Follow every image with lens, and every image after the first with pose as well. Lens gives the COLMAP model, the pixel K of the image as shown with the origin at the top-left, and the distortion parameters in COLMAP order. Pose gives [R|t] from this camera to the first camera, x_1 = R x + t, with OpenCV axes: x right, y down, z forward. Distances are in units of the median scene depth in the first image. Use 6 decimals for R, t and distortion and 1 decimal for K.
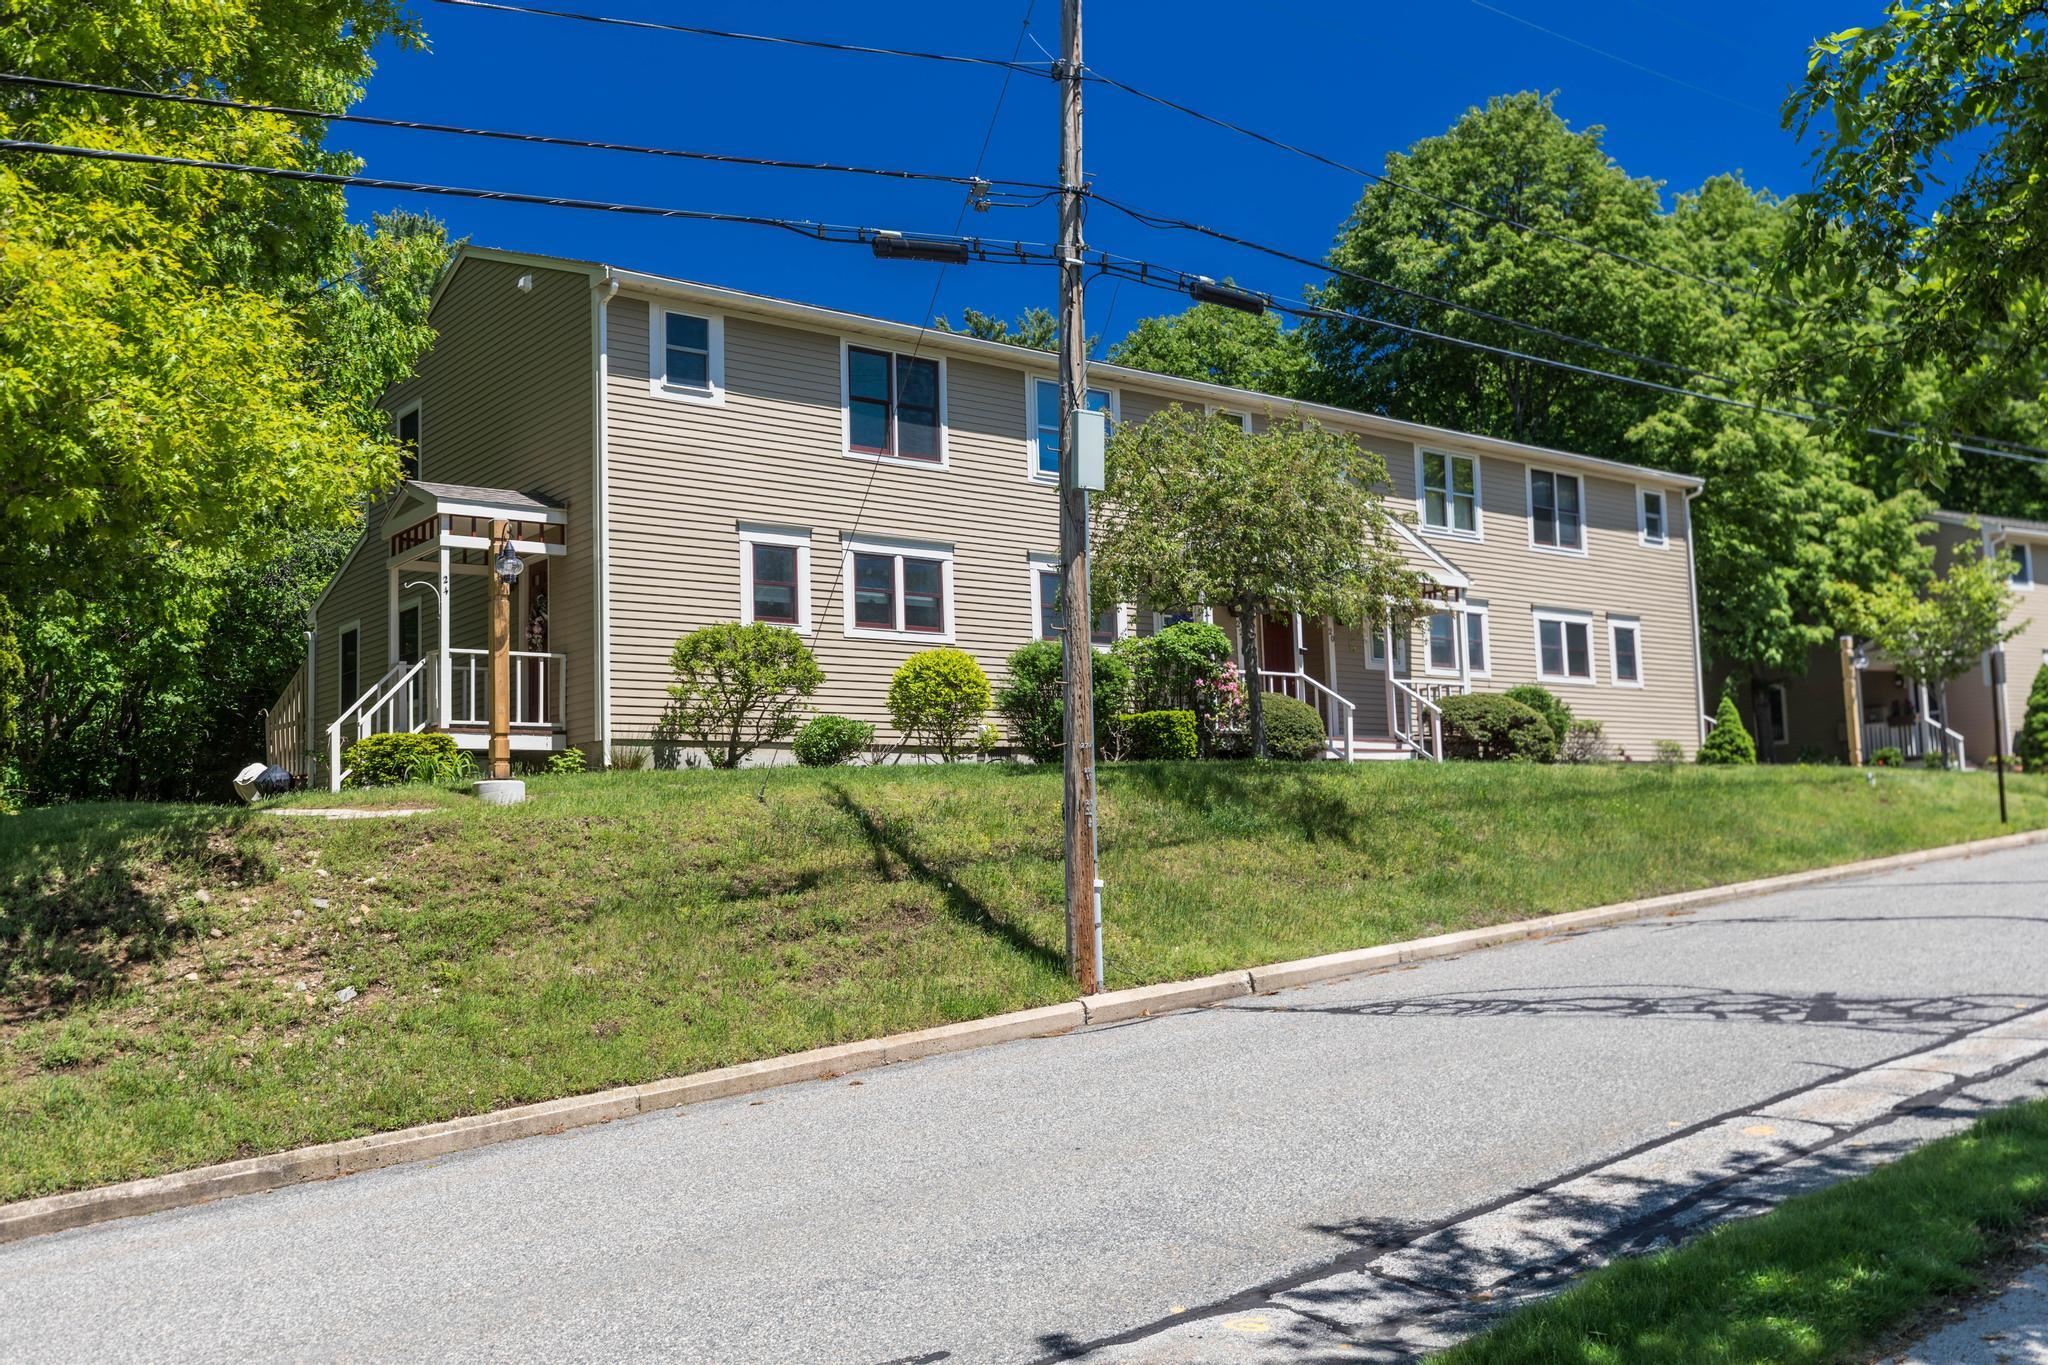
lens RADIAL K [[1891.6, 0, 1024.0], [0, 1891.6, 682.5], [0, 0, 1]] dist [-0.023068, -0.450322]
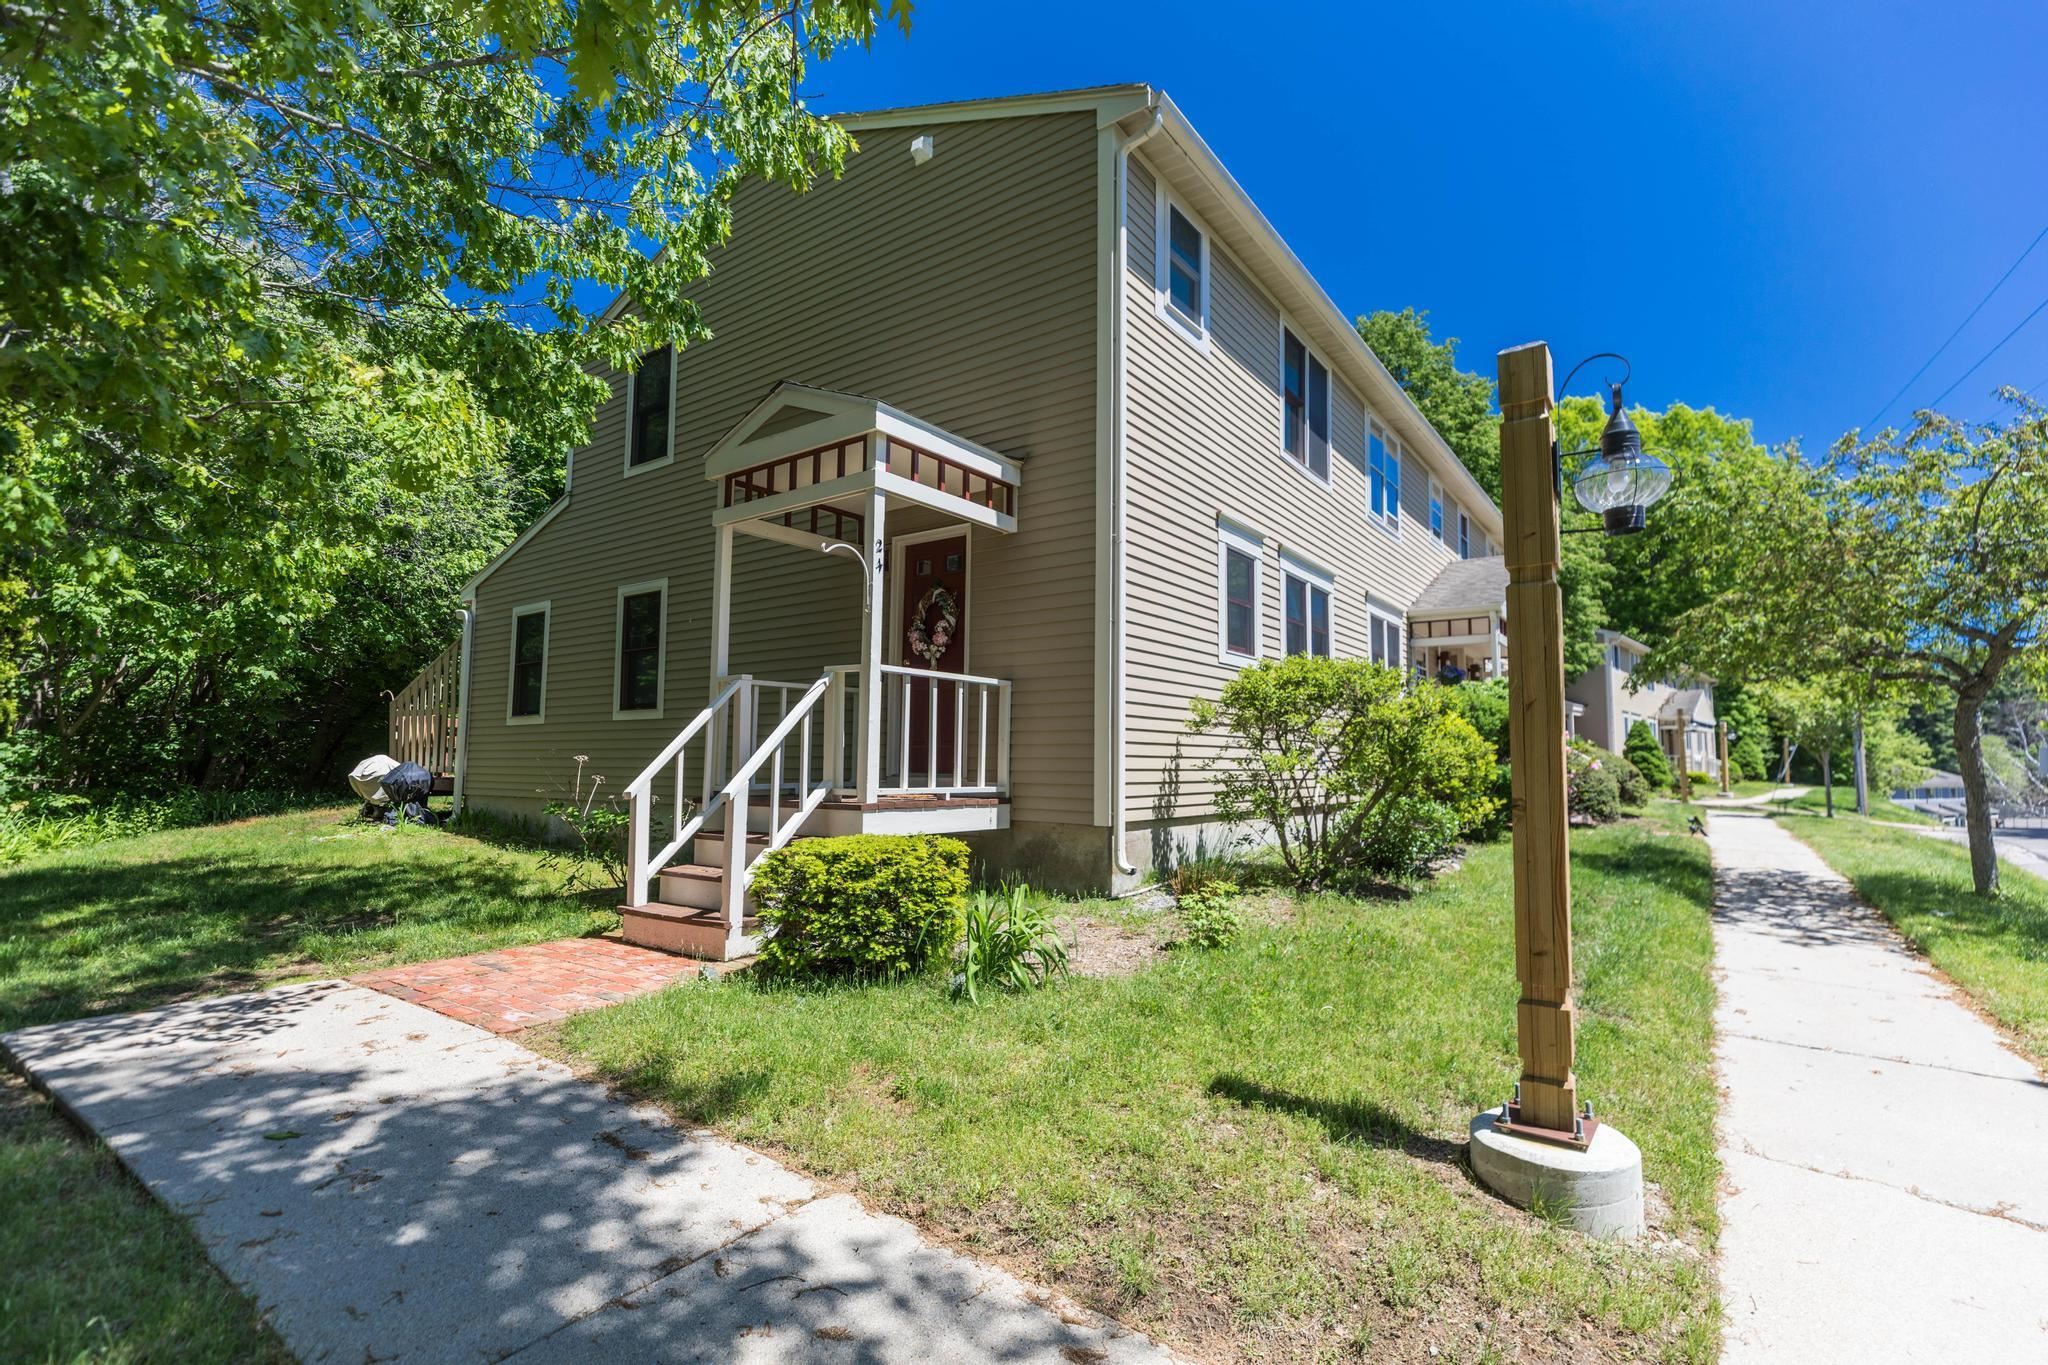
lens RADIAL K [[935.7, 0, 1024.0], [0, 935.7, 682.5], [0, 0, 1]] dist [-0.011035, -0.000161]
pose [[0.964223, 0.061877, 0.257769, -0.320941], [-0.063911, 0.997955, -0.000490, -0.014472], [-0.257272, -0.016002, 0.966206, 0.675283]]
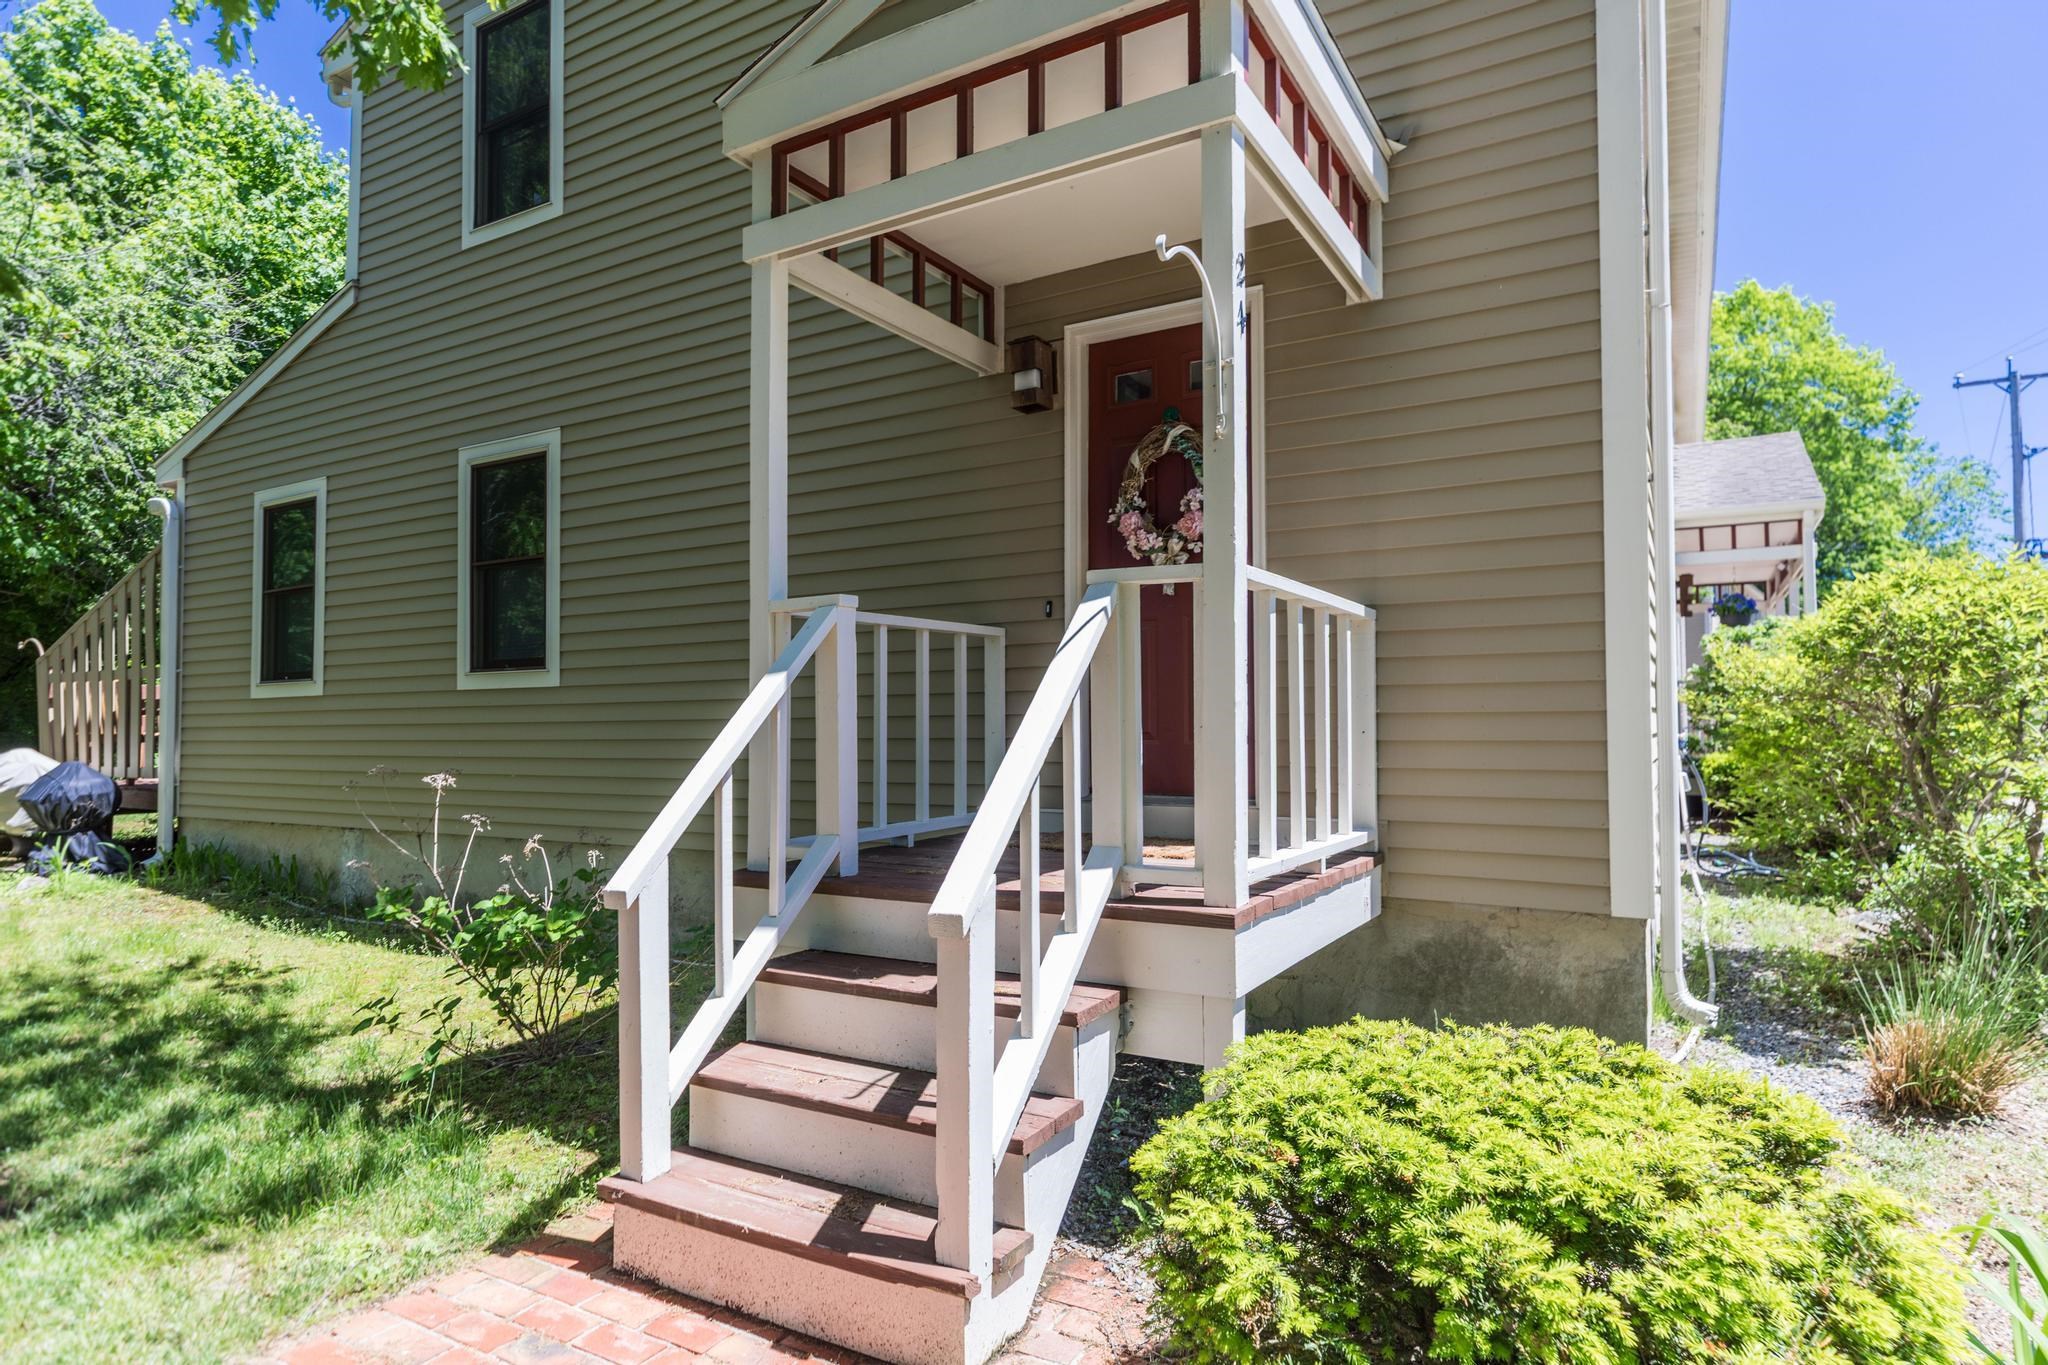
lens RADIAL K [[1135.0, 0, 1023.5], [0, 1135.0, 690.1], [0, 0, 1]] dist [0.001833, -0.000005]
pose [[0.934124, 0.037770, 0.354945, -0.364032], [-0.059000, 0.997046, 0.049177, -0.007230], [-0.352039, -0.066879, 0.933593, 0.833188]]
